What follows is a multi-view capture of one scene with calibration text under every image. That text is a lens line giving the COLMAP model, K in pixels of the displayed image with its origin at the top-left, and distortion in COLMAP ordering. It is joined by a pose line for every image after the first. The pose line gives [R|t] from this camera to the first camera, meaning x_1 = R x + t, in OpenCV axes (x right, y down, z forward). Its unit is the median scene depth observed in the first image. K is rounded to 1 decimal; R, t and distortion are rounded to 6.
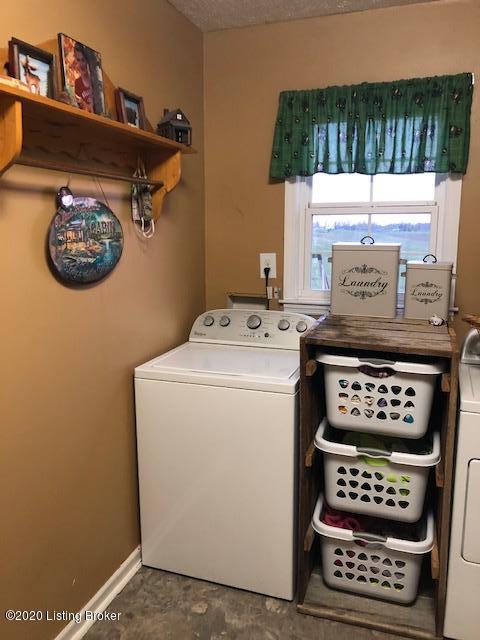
lens RADIAL K [[519.4, 0, 240.0], [0, 519.4, 320.0], [0, 0, 1]] dist [0.015074, -0.012845]
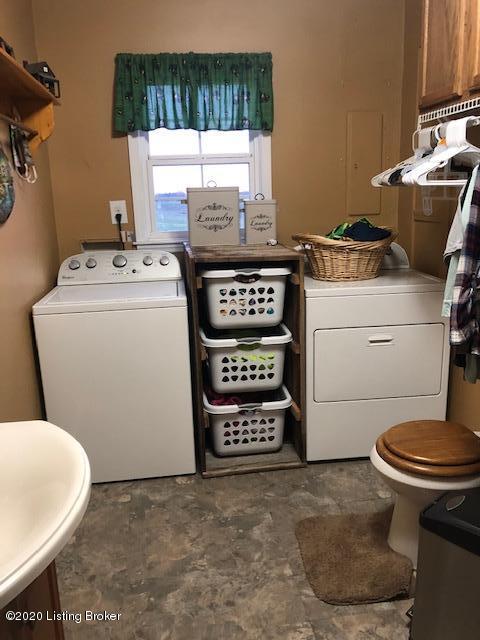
lens RADIAL K [[519.4, 0, 240.0], [0, 519.4, 320.0], [0, 0, 1]] dist [0.015074, -0.012845]
pose [[0.889954, -0.133139, 0.436183, -0.294266], [0.108795, 0.990803, 0.080452, 0.080245], [-0.442883, -0.024145, 0.896254, -0.159369]]
